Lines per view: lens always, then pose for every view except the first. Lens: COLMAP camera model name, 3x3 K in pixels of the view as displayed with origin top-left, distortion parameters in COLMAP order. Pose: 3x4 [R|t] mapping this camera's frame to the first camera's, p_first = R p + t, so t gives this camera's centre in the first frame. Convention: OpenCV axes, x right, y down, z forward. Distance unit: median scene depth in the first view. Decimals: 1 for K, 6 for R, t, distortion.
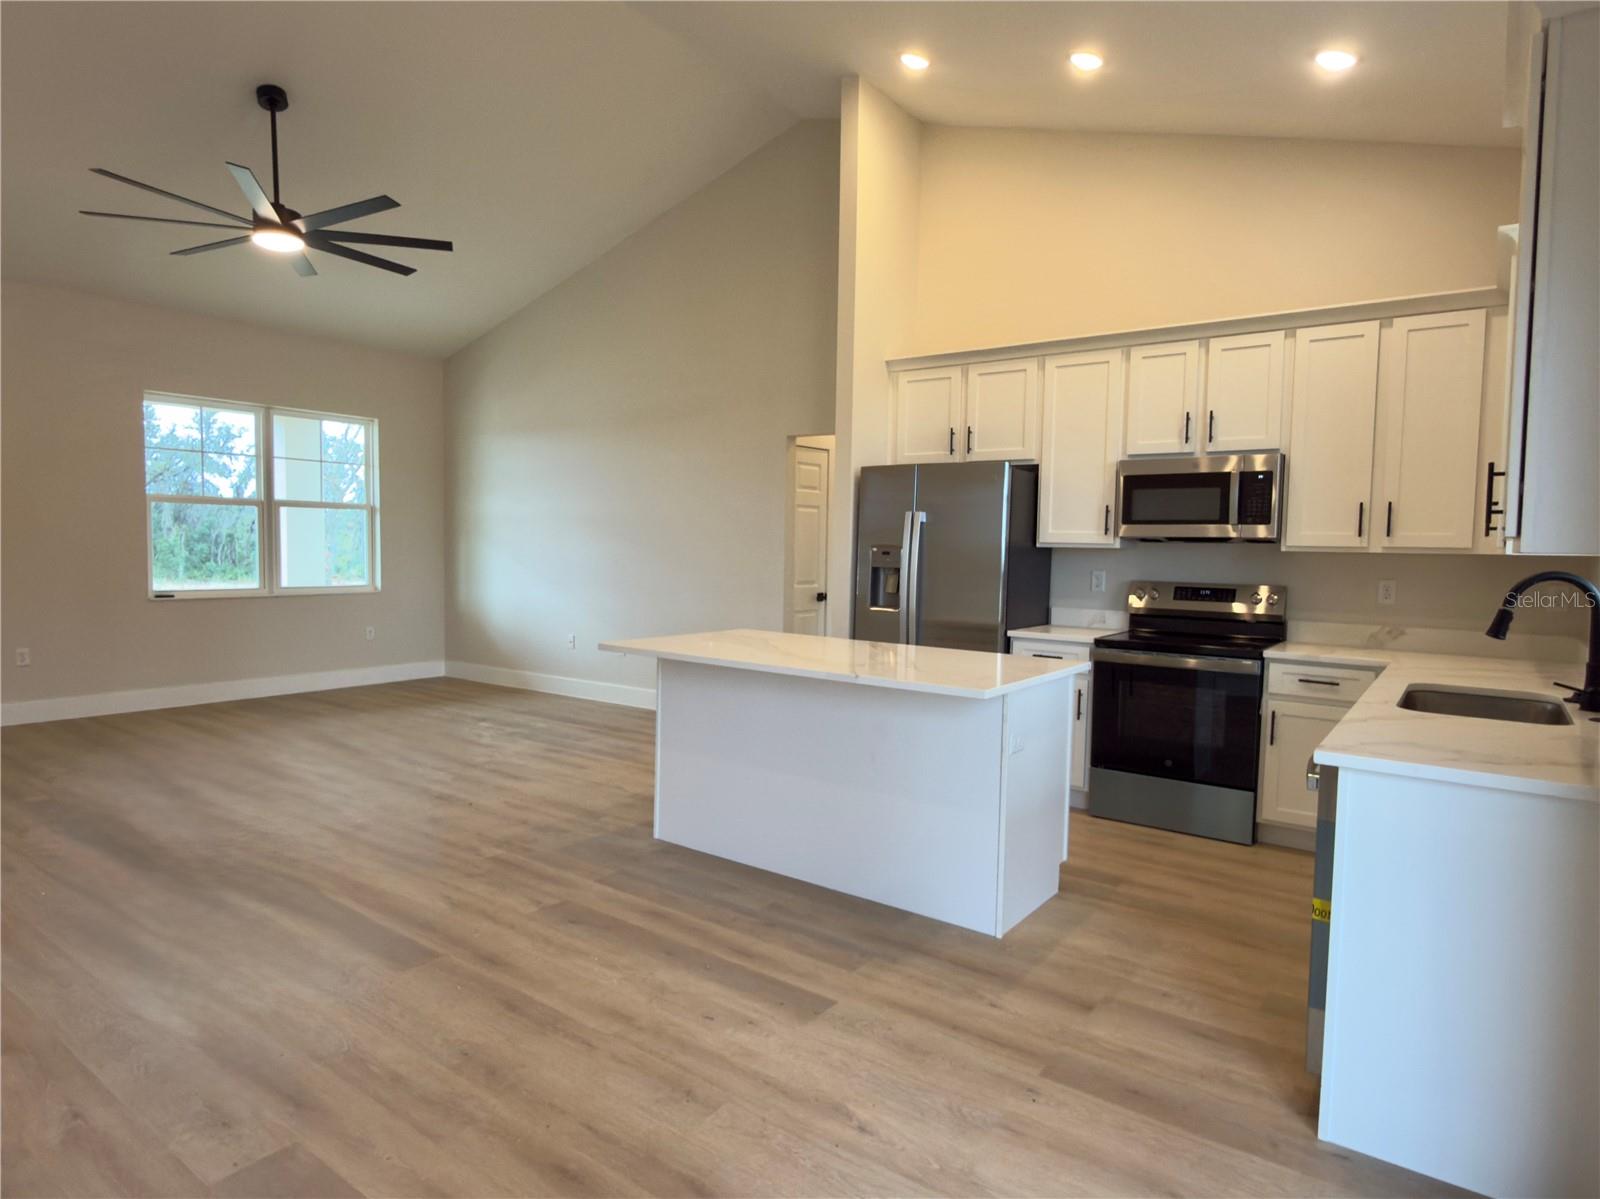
lens RADIAL K [[930.0, 0, 800.0], [0, 930.0, 599.5], [0, 0, 1]] dist [0.001073, 0.002108]
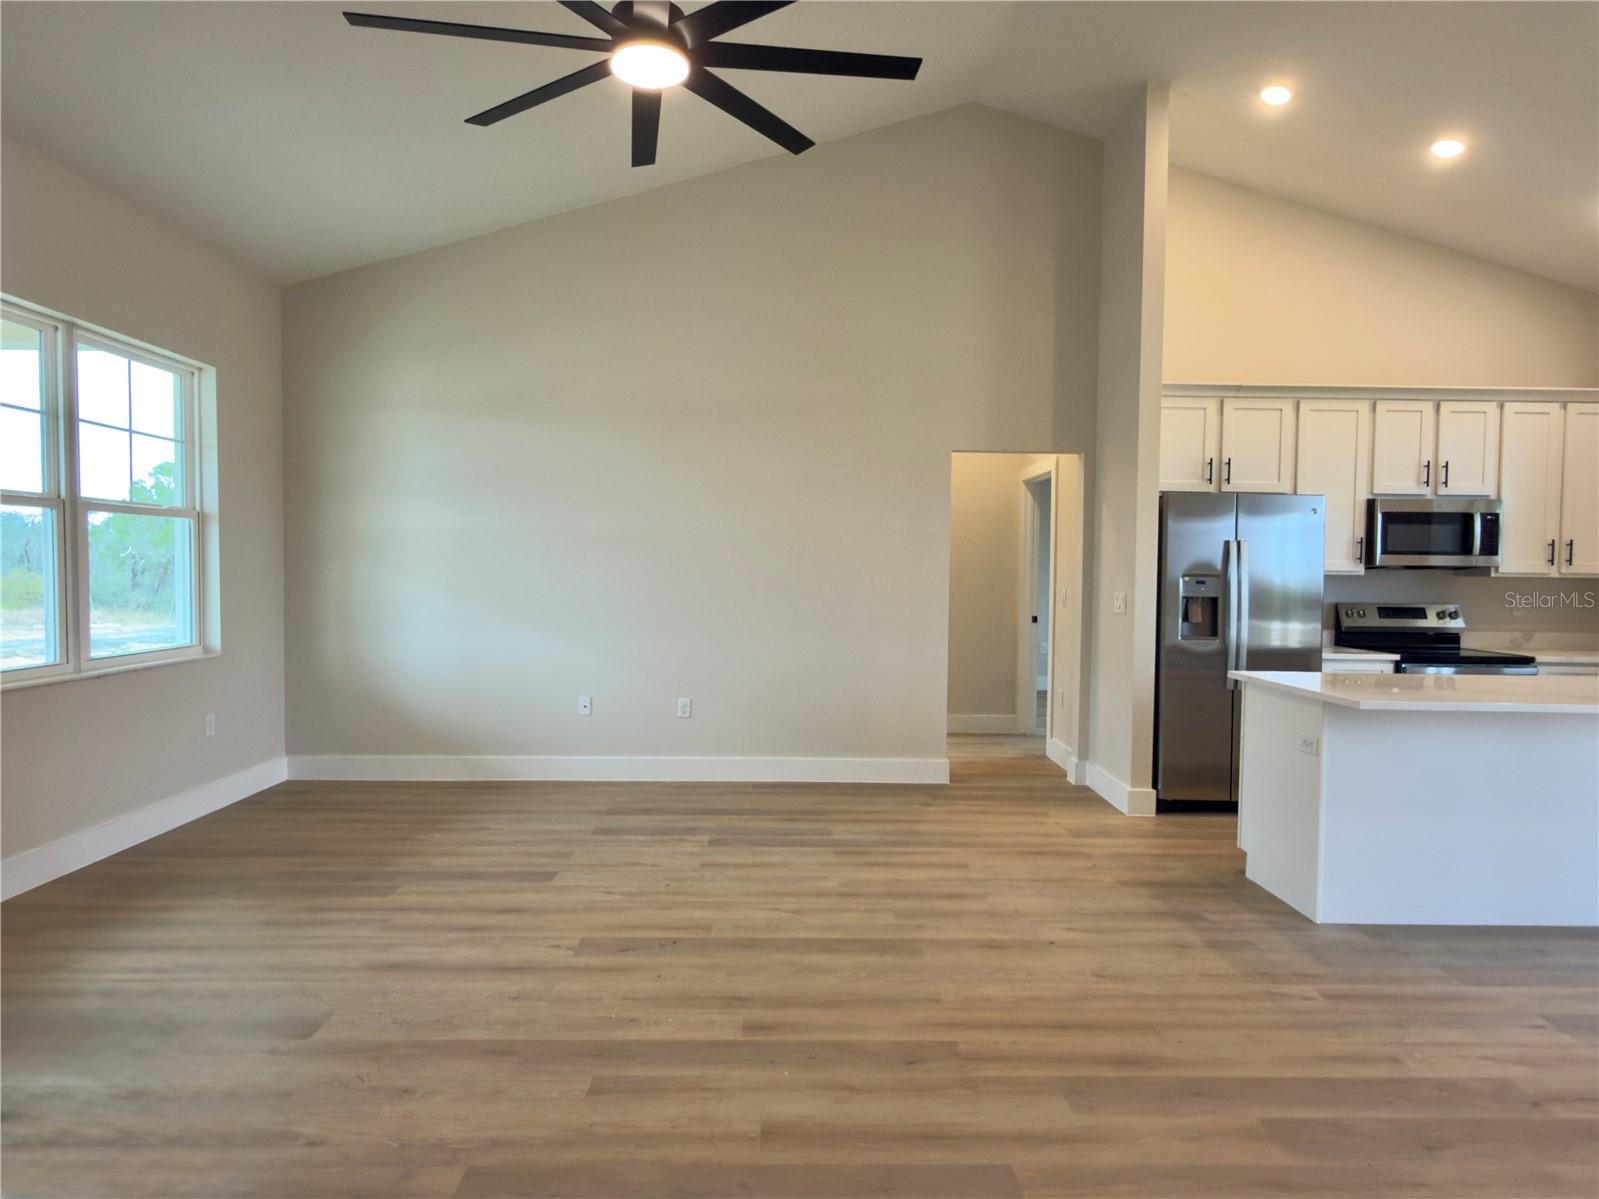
lens RADIAL K [[929.4, 0, 799.5], [0, 929.4, 599.5], [0, 0, 1]] dist [0.001073, 0.002108]
pose [[0.794935, -0.029672, 0.605968, -0.862579], [0.038401, 0.999261, -0.001447, -0.048352], [-0.605477, 0.024420, 0.795488, 0.495305]]
